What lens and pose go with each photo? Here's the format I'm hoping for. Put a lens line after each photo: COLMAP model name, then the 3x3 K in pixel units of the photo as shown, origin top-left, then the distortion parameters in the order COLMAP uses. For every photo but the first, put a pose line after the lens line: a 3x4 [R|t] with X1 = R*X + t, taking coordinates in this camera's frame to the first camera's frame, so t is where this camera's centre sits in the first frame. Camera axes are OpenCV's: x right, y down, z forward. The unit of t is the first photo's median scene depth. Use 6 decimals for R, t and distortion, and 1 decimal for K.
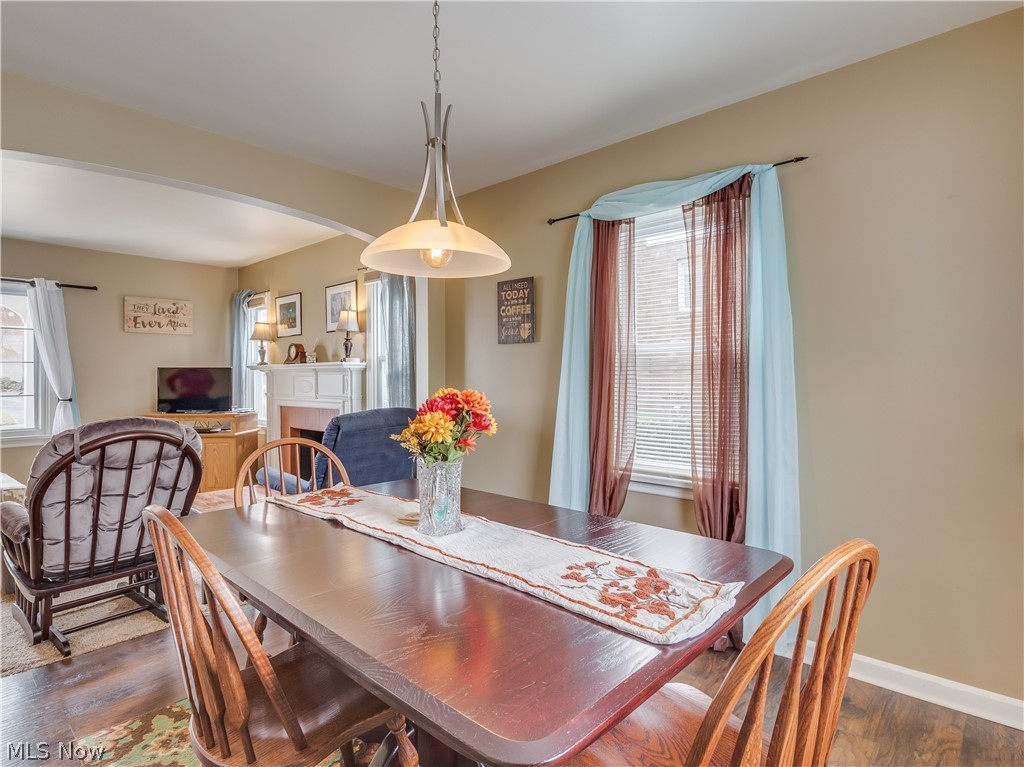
lens RADIAL K [[544.8, 0, 528.1], [0, 544.8, 378.5], [0, 0, 1]] dist [0.000760, -0.001040]
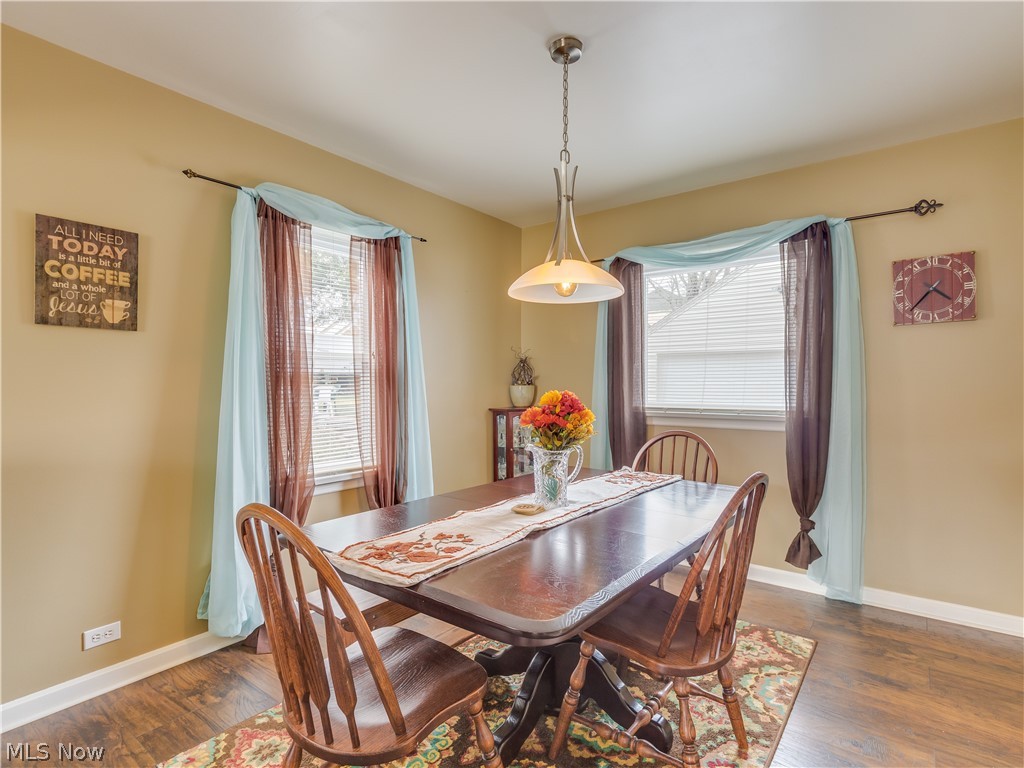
lens RADIAL K [[512.5, 0, 521.4], [0, 512.5, 387.7], [0, 0, 1]] dist [0.005139, 0.000090]
pose [[-0.073430, -0.005963, 0.997283, -0.449017], [0.005586, 0.999964, 0.006390, 0.001155], [-0.997285, 0.006041, -0.073394, 0.391926]]
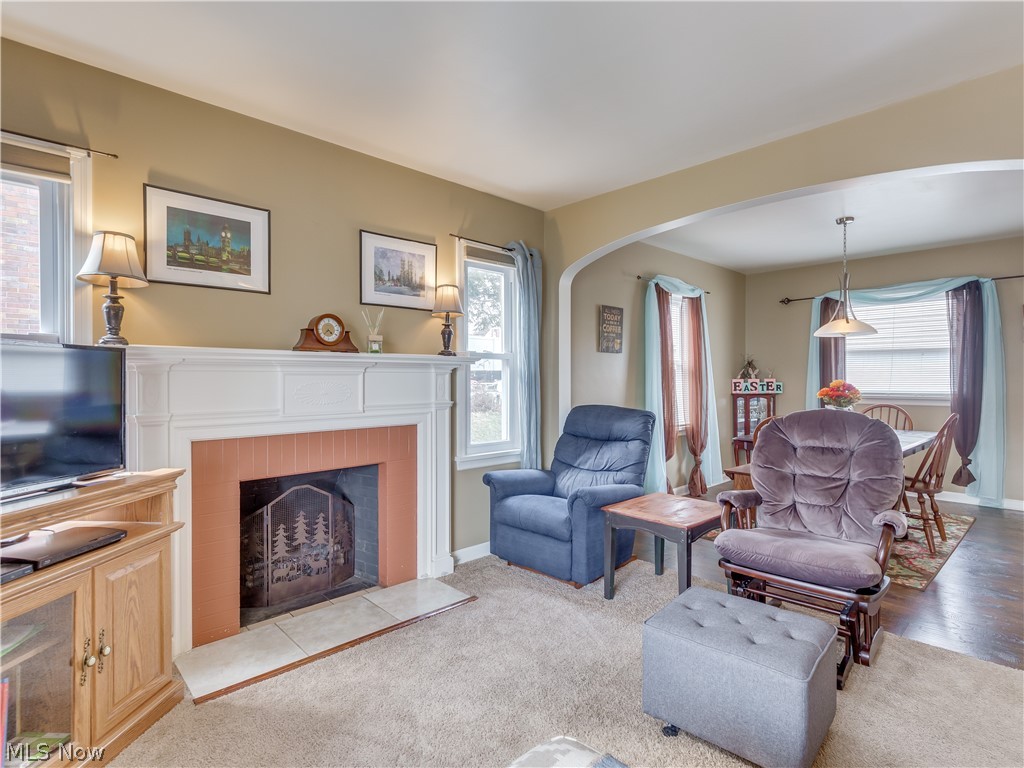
lens RADIAL K [[521.4, 0, 522.3], [0, 521.4, 380.1], [0, 0, 1]] dist [0.005395, -0.000864]
pose [[0.086436, -0.000588, 0.996257, -0.959983], [0.005554, 0.999985, 0.000108, 0.002858], [-0.996242, 0.005524, 0.086438, 0.783124]]
